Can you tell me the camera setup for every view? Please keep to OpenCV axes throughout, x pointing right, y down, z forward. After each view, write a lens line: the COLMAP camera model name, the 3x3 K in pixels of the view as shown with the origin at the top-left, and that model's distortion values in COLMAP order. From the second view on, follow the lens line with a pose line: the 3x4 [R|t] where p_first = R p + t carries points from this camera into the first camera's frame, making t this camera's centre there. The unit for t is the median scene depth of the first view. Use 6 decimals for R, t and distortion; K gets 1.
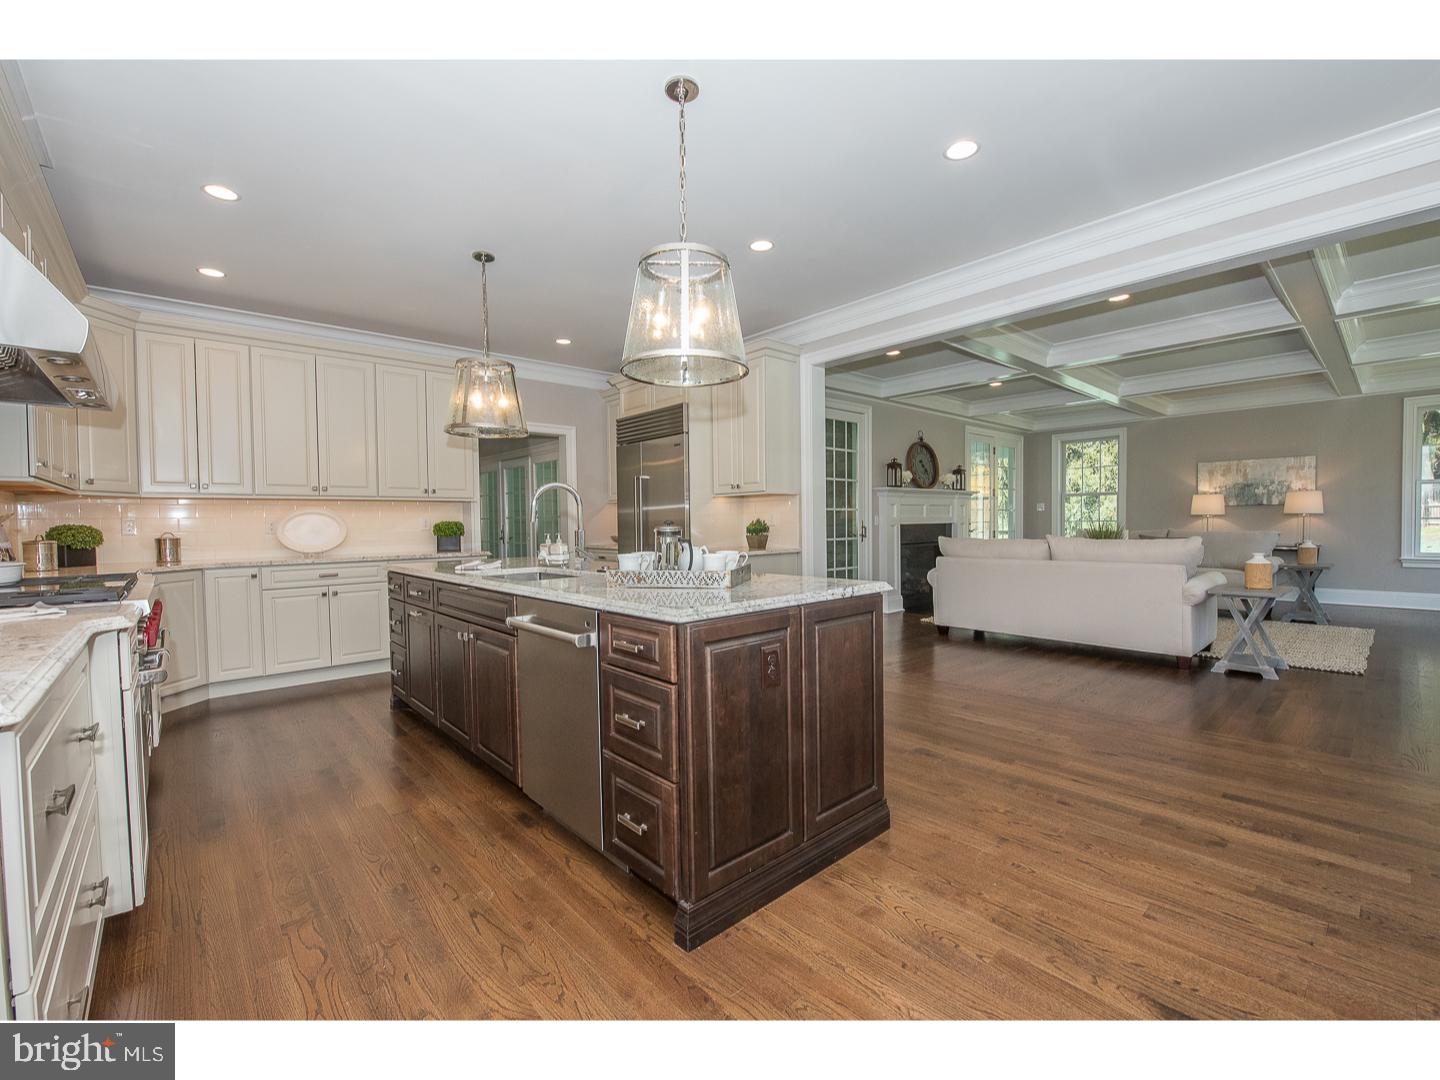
lens RADIAL K [[645.8, 0, 718.4], [0, 645.8, 543.0], [0, 0, 1]] dist [-0.018523, -0.000513]
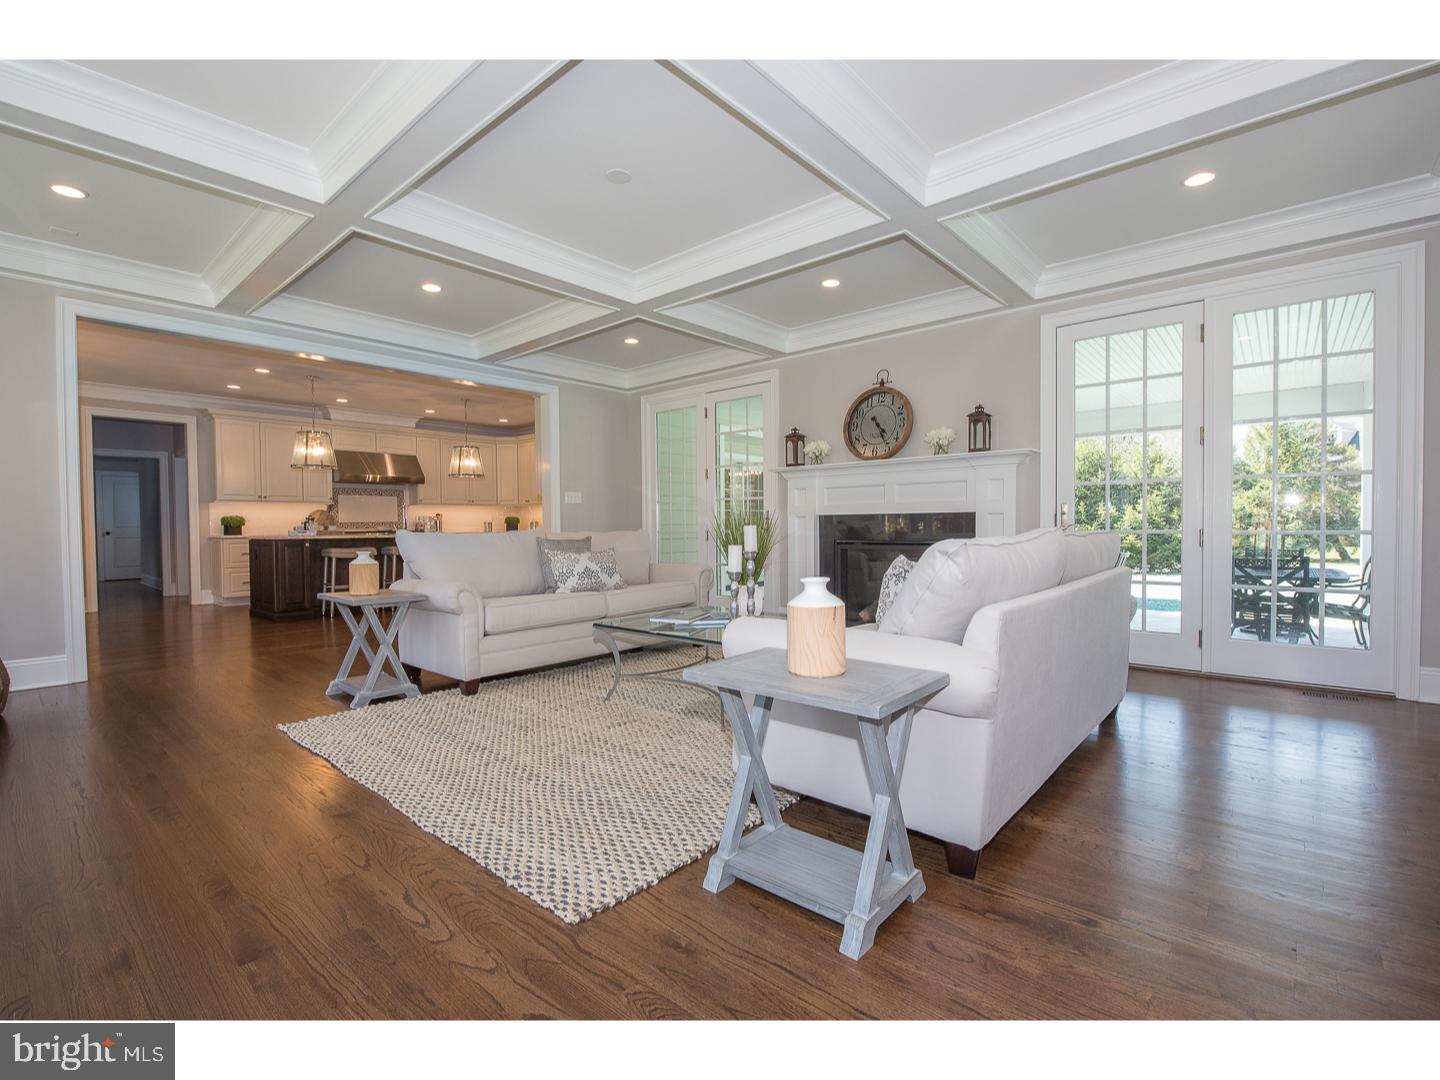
lens RADIAL K [[670.8, 0, 720.0], [0, 670.8, 540.0], [0, 0, 1]] dist [-0.039035, -0.000052]
pose [[0.103812, 0.034860, -0.993986, 2.676794], [-0.025276, 0.999155, 0.032401, -0.057049], [0.994276, 0.021761, 0.104605, 2.105635]]
